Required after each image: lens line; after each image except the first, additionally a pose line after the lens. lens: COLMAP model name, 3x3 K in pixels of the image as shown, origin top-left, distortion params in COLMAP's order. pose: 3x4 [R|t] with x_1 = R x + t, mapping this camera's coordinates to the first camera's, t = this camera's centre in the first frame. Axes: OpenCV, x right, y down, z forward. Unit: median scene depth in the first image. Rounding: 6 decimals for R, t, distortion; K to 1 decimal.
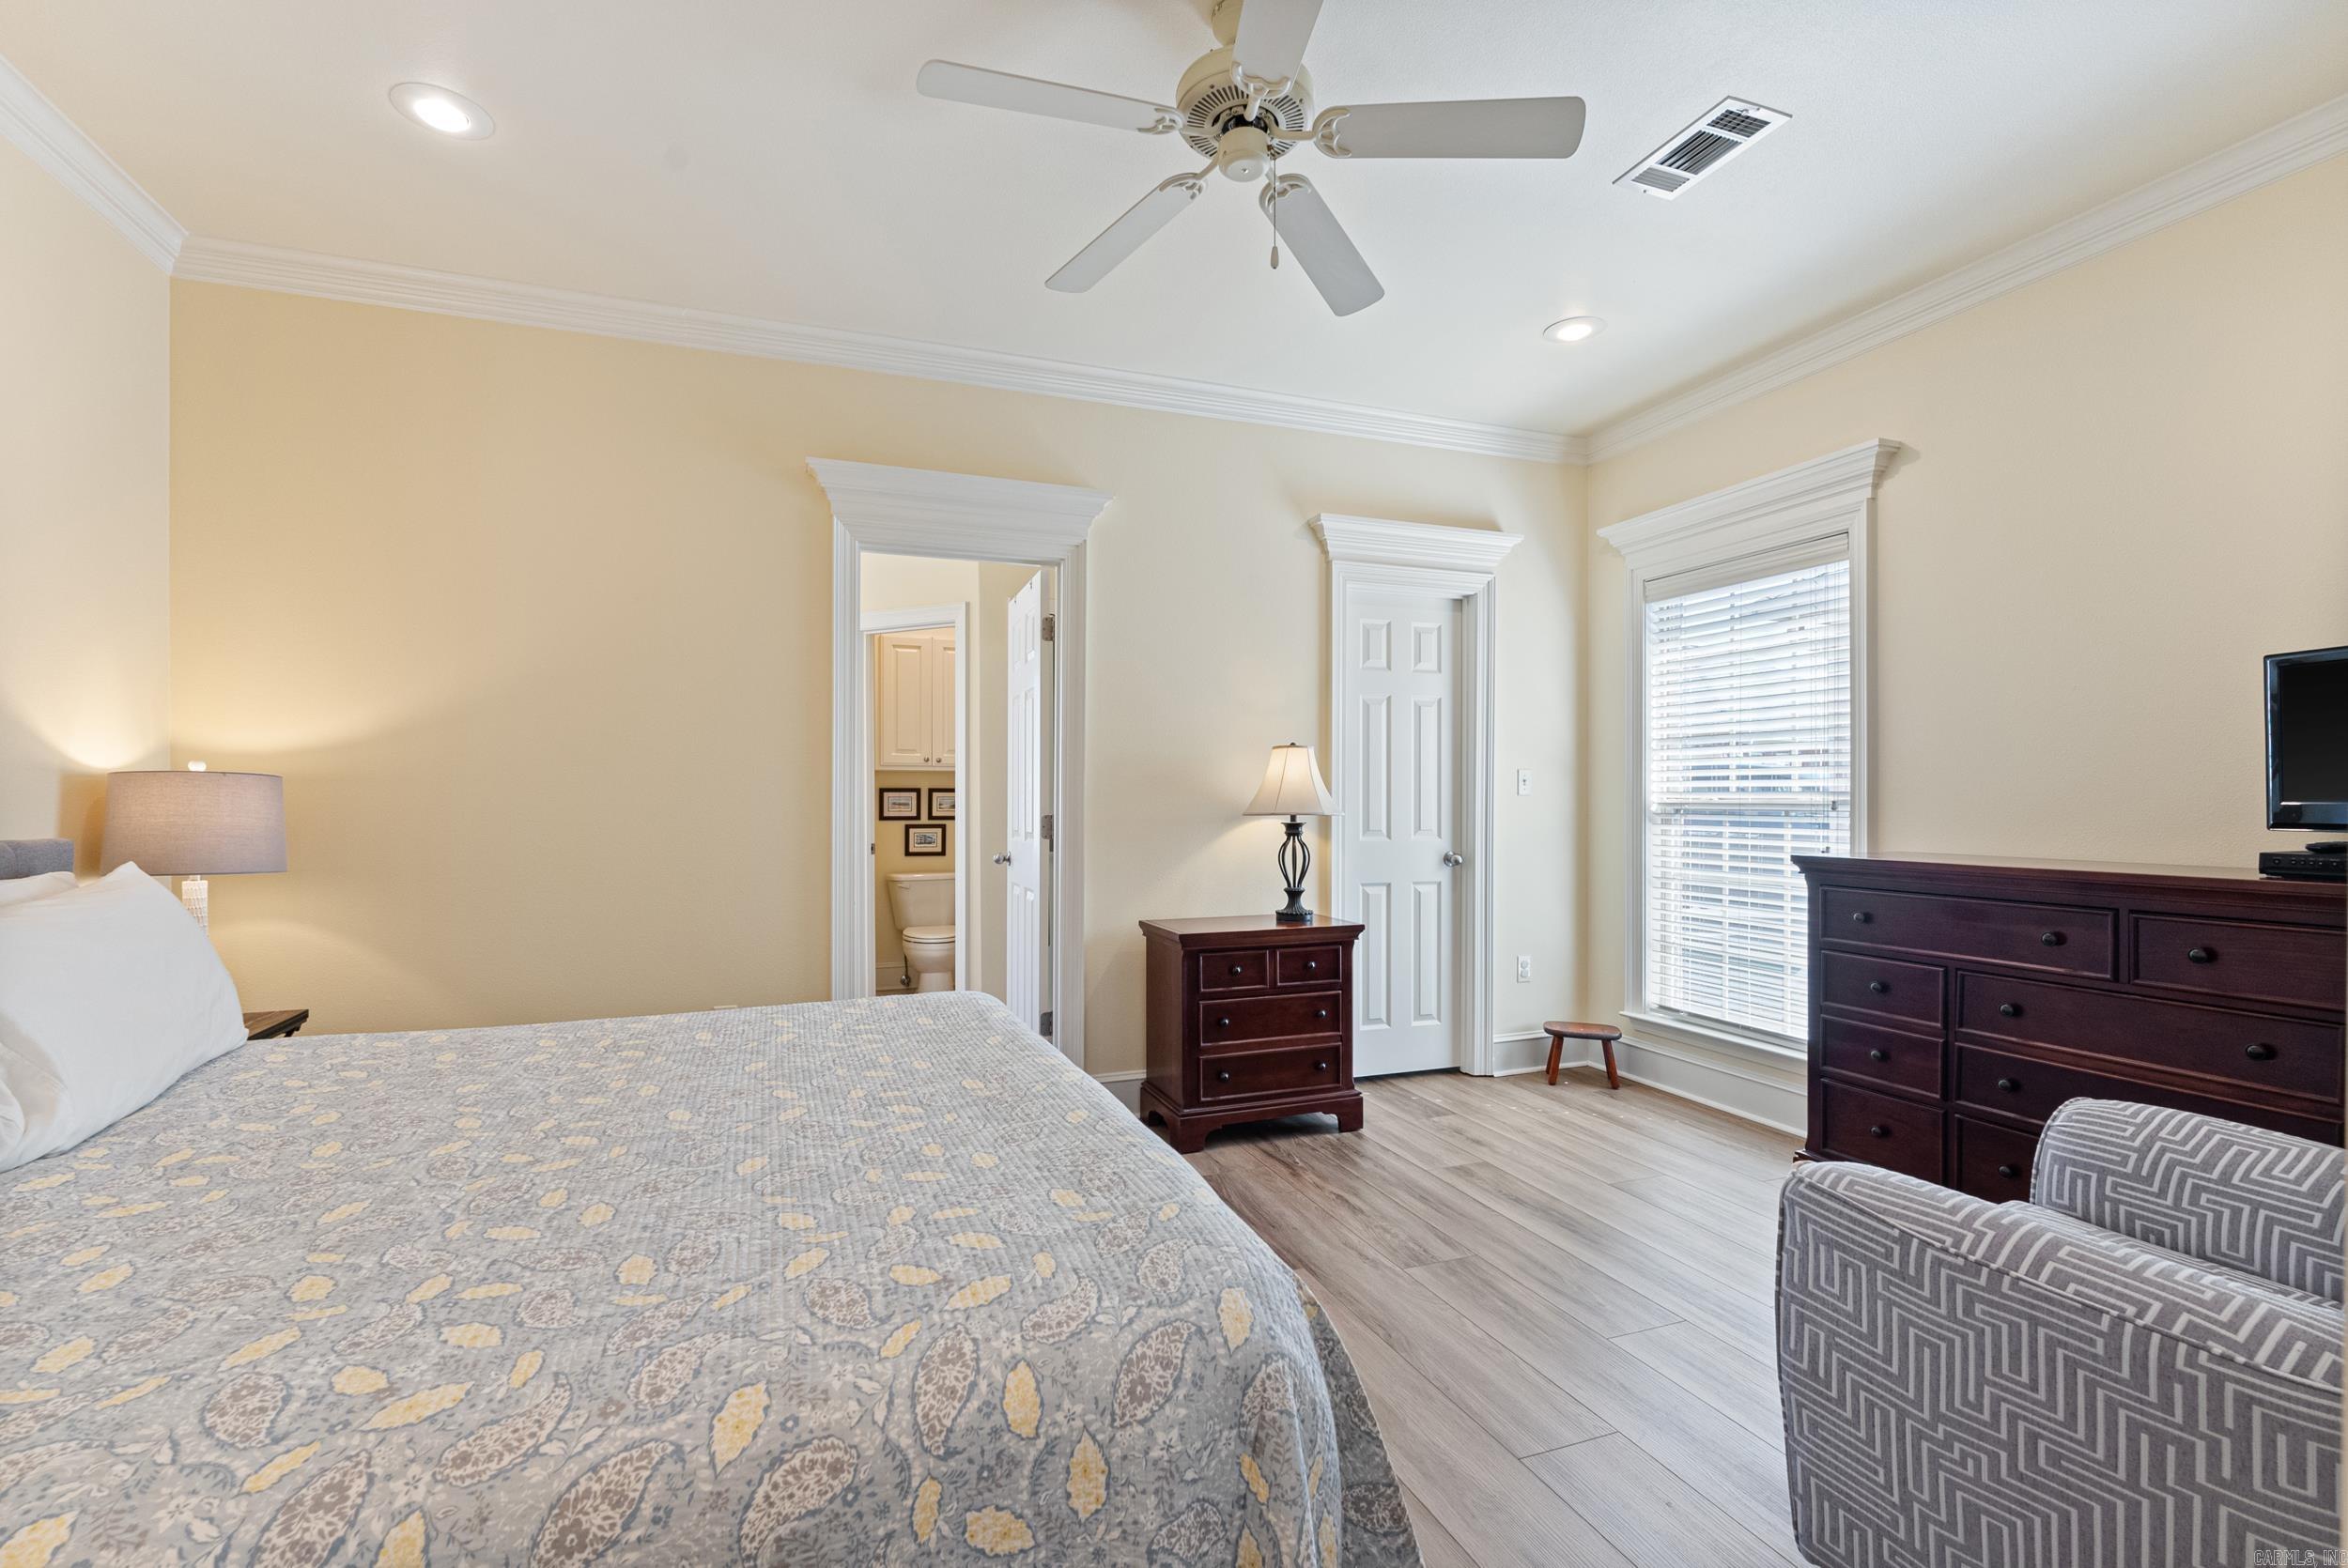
lens RADIAL K [[1037.5, 0, 1167.7], [0, 1037.5, 788.3], [0, 0, 1]] dist [-0.001706, -0.000445]
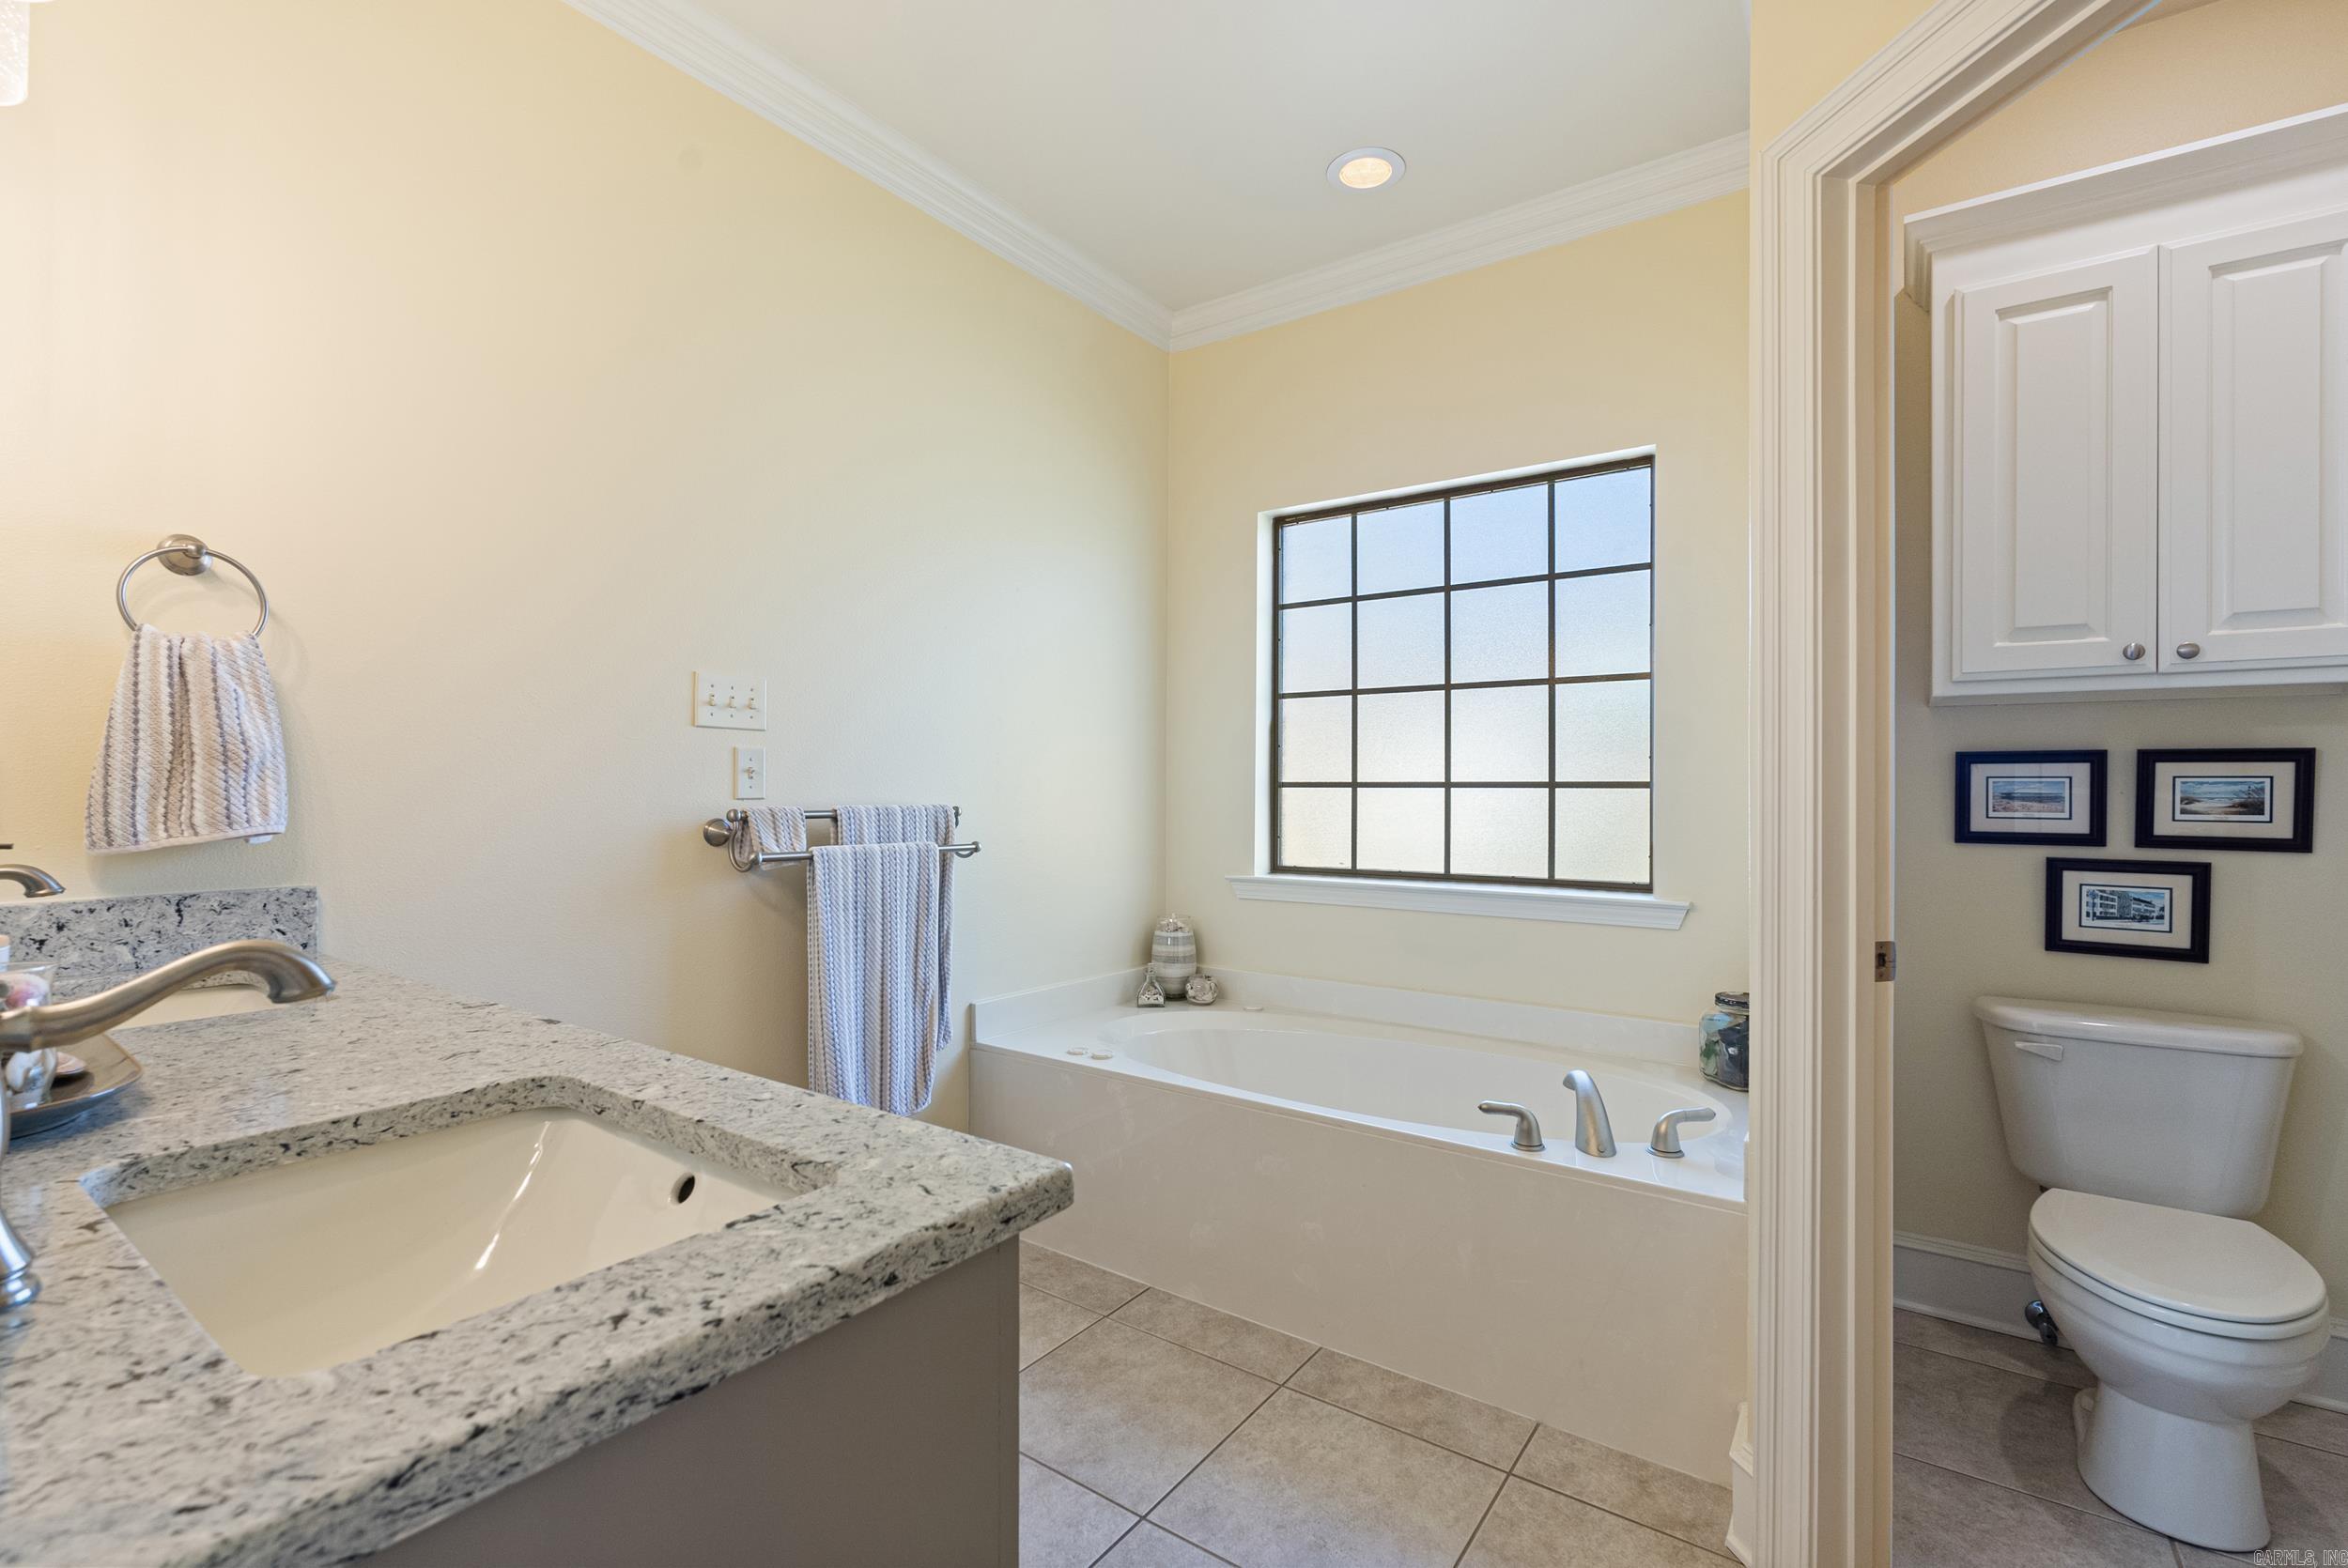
lens RADIAL K [[1037.5, 0, 1167.7], [0, 1037.5, 788.3], [0, 0, 1]] dist [-0.001706, -0.000445]
pose [[0.567353, 0.007188, -0.823444, -0.136421], [0.003717, 0.999929, 0.011290, 0.007095], [0.823467, -0.009466, 0.567286, 0.567827]]
